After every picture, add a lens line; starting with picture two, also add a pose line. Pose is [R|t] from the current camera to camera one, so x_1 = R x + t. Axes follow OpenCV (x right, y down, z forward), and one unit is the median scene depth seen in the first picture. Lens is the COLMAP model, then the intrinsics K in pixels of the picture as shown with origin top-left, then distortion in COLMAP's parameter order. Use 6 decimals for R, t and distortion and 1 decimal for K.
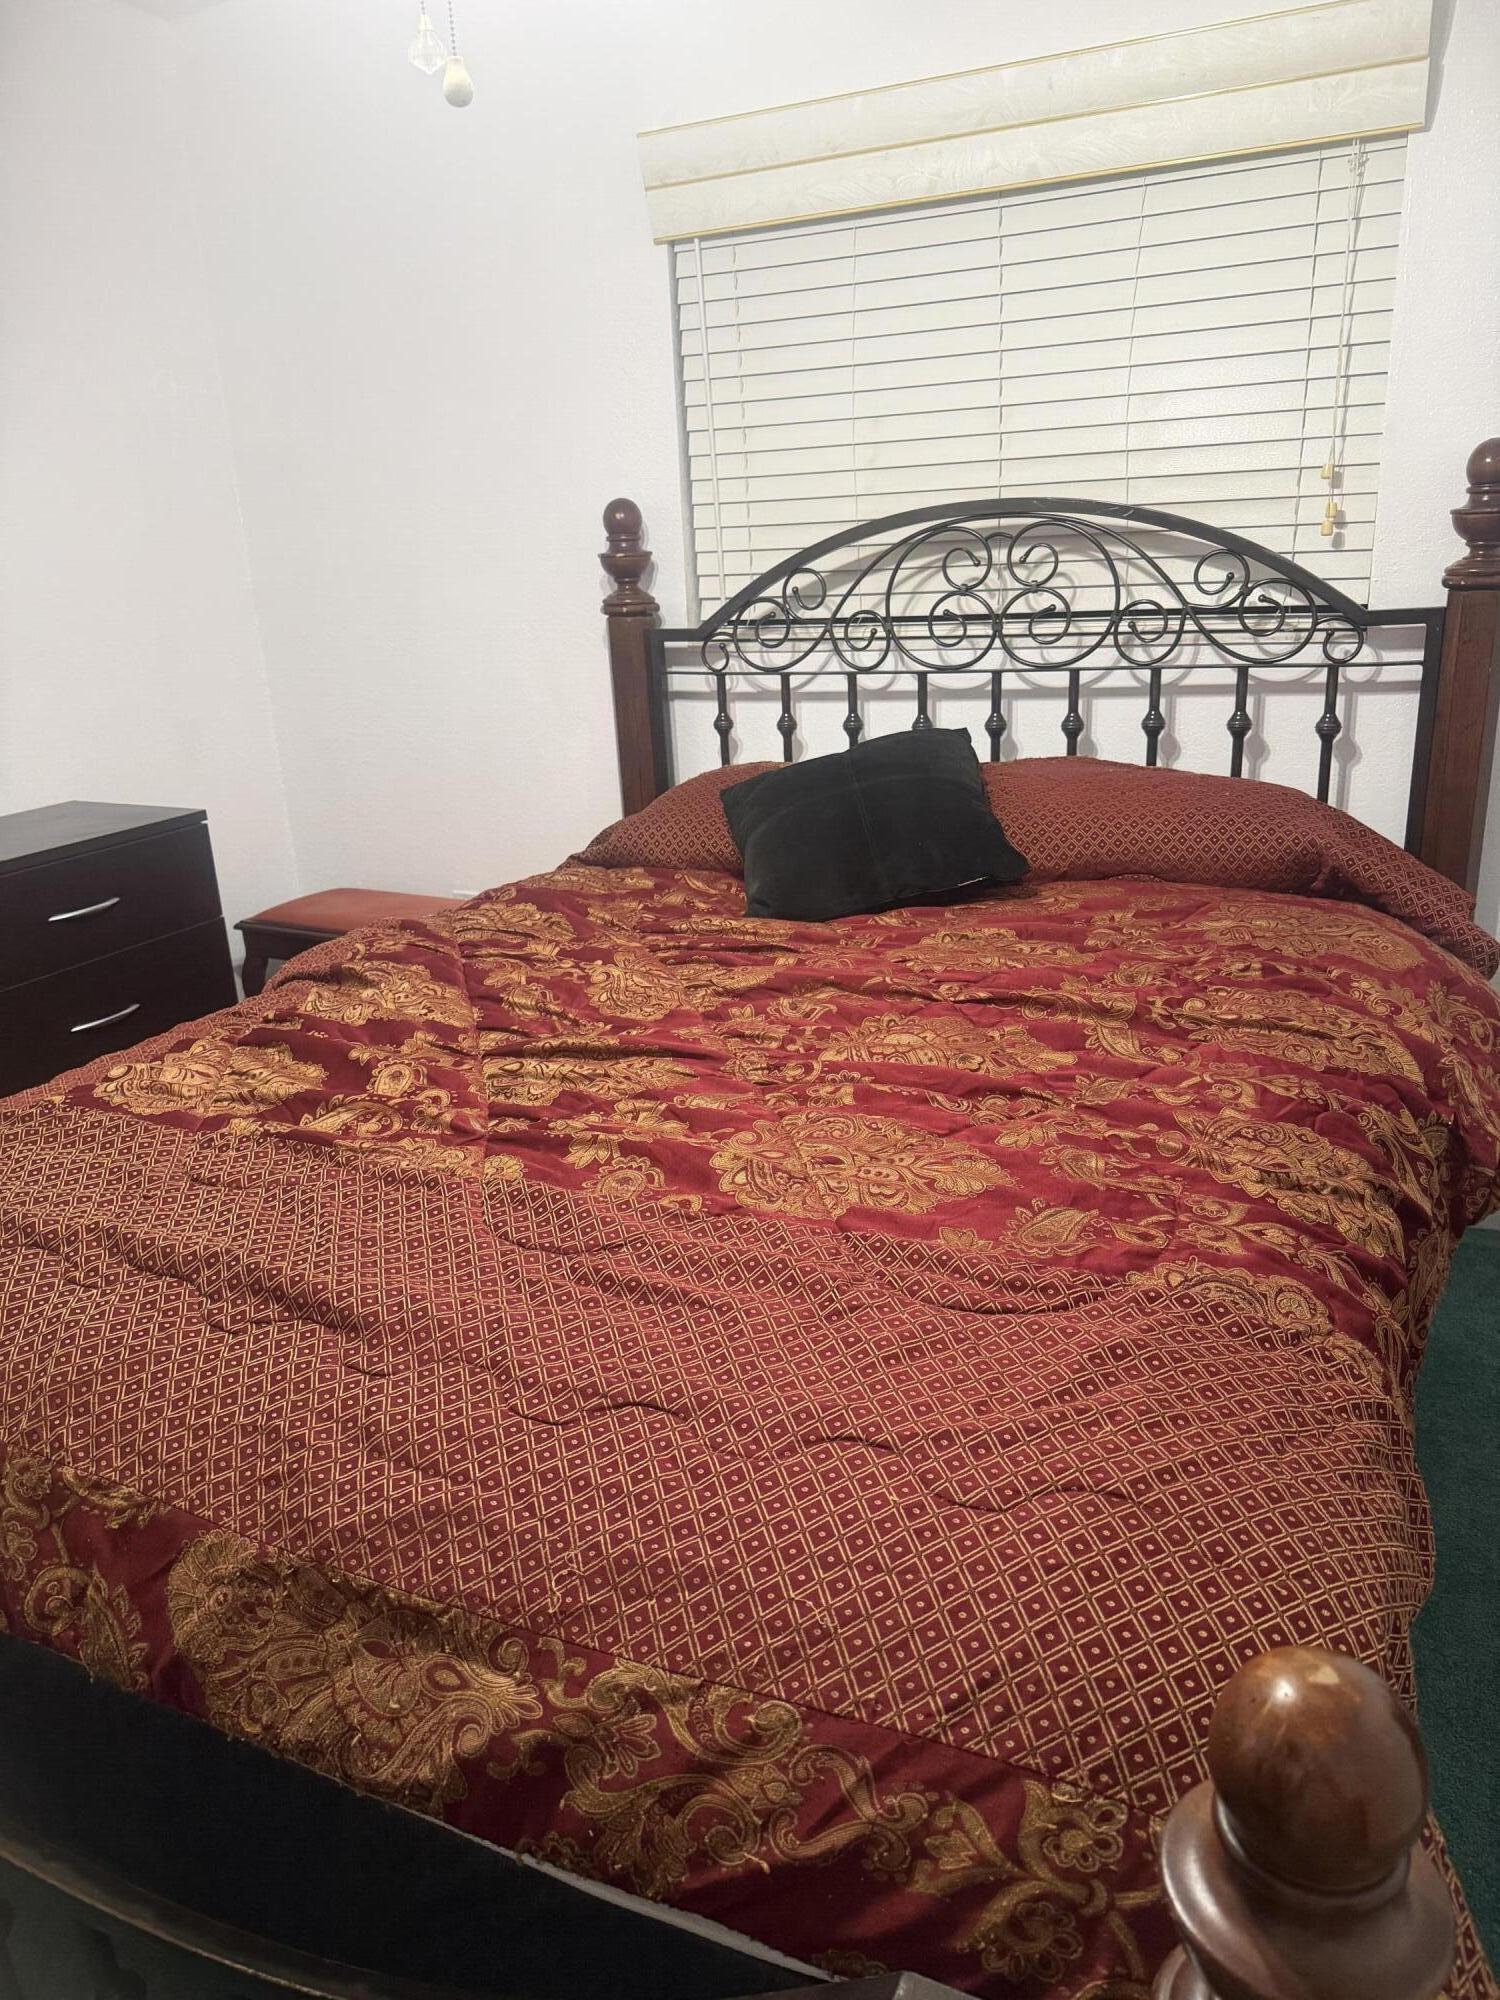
lens RADIAL K [[1495.9, 0, 743.7], [0, 1495.9, 915.1], [0, 0, 1]] dist [0.167858, -0.233703]
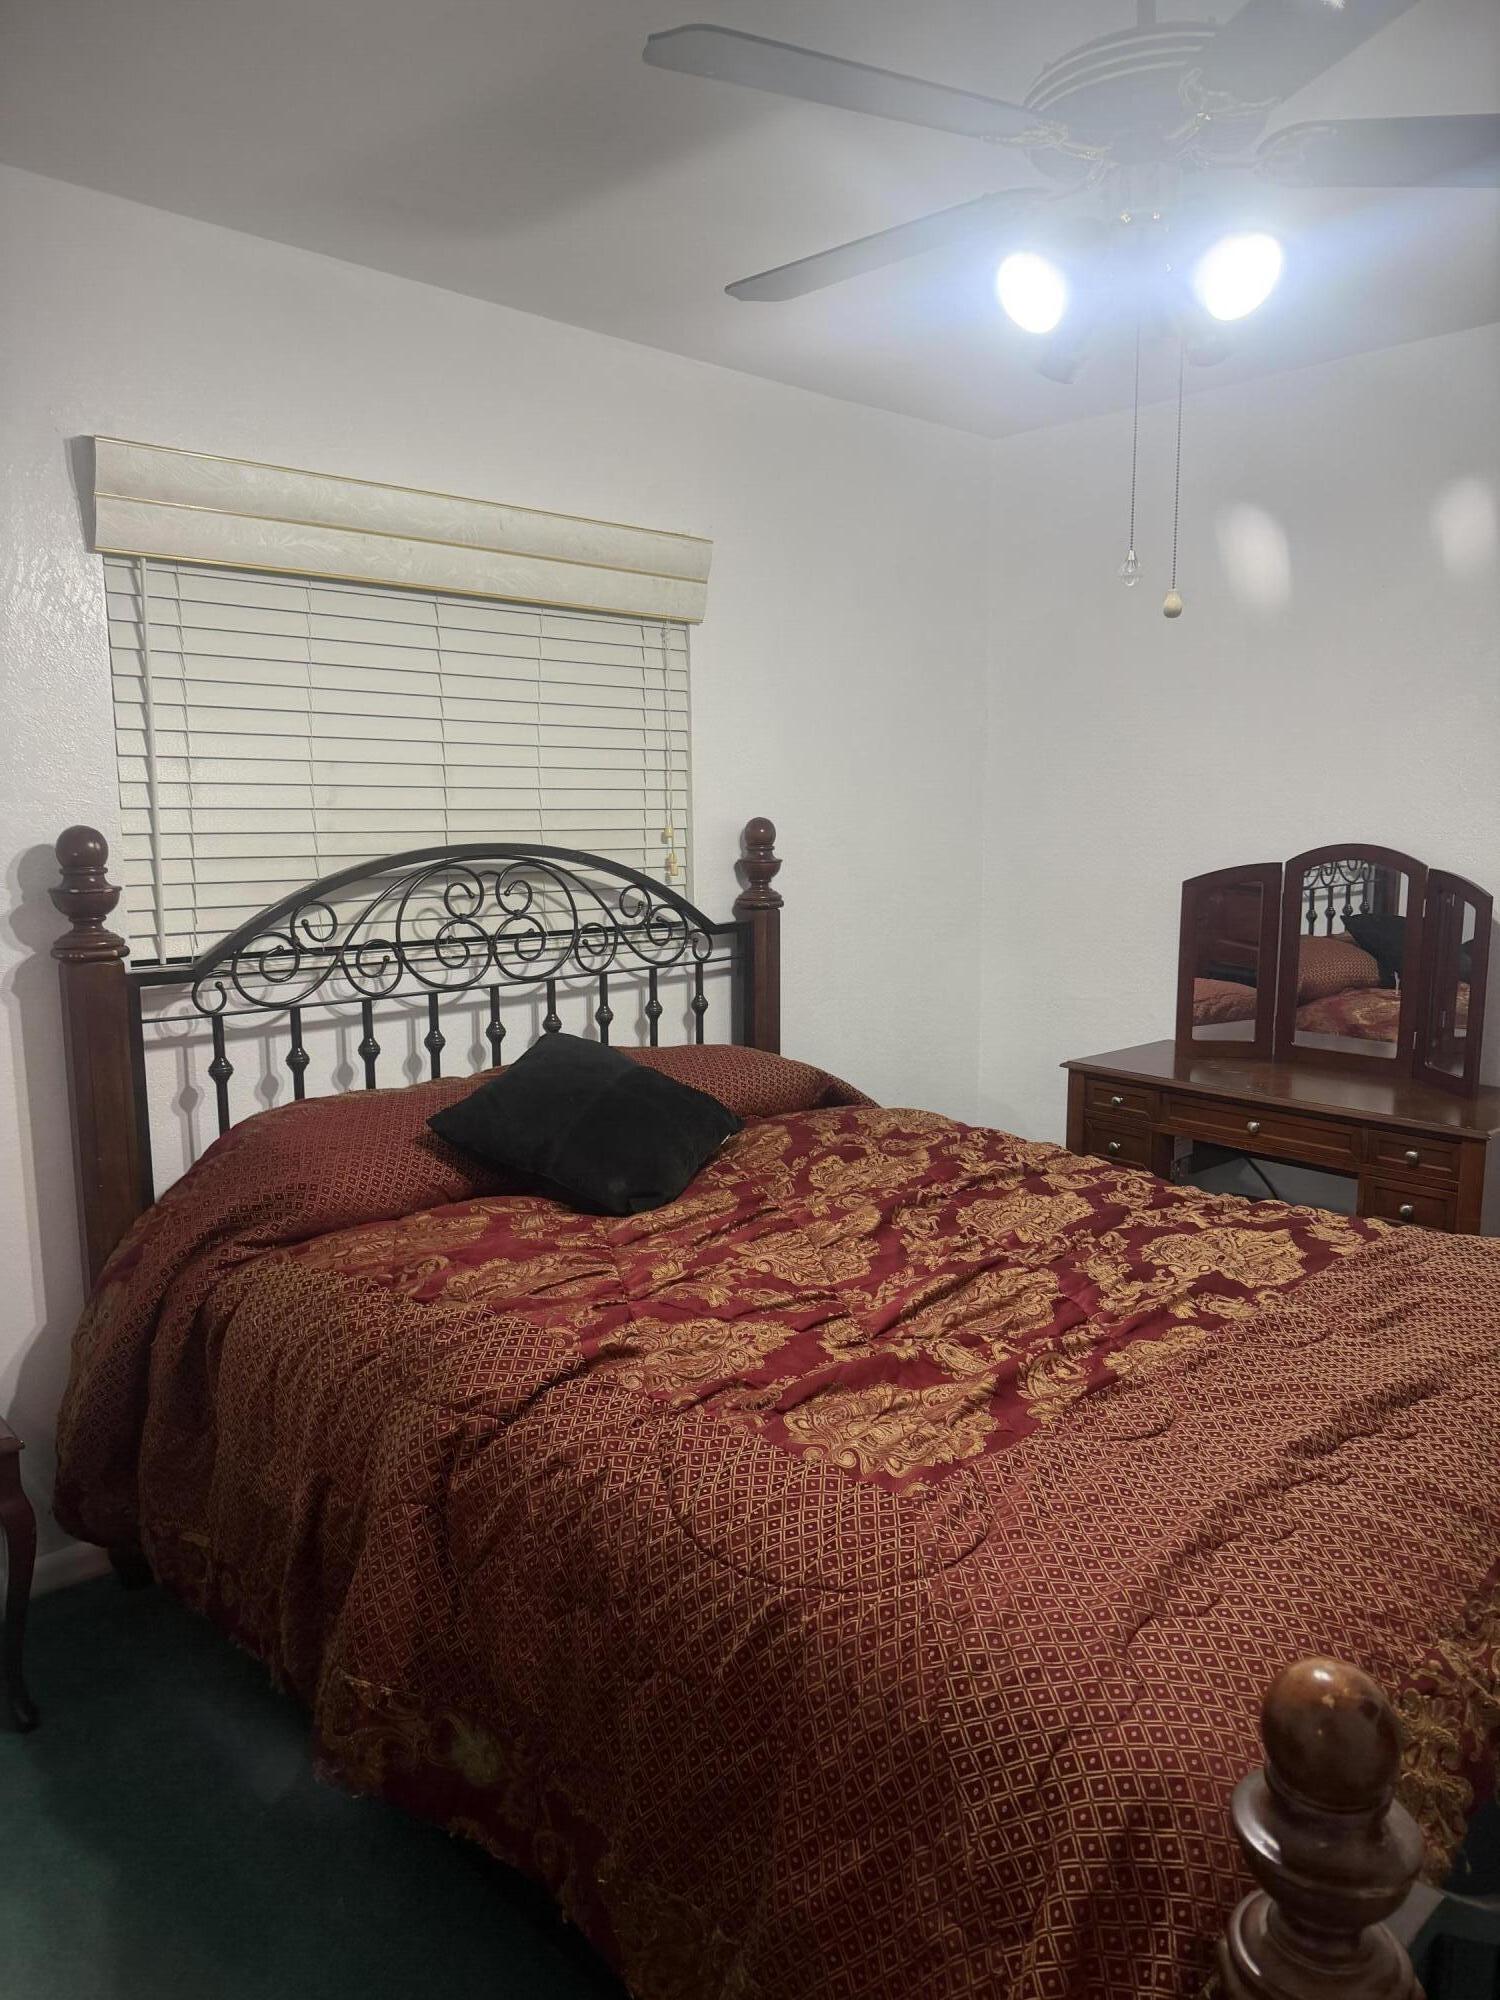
lens RADIAL K [[1397.4, 0, 734.7], [0, 1397.4, 990.5], [0, 0, 1]] dist [0.005414, -0.016375]
pose [[0.332782, -0.072432, 0.940218, -0.796270], [0.220620, 0.975355, -0.002947, -0.118308], [-0.916833, 0.208412, 0.340561, 0.492571]]
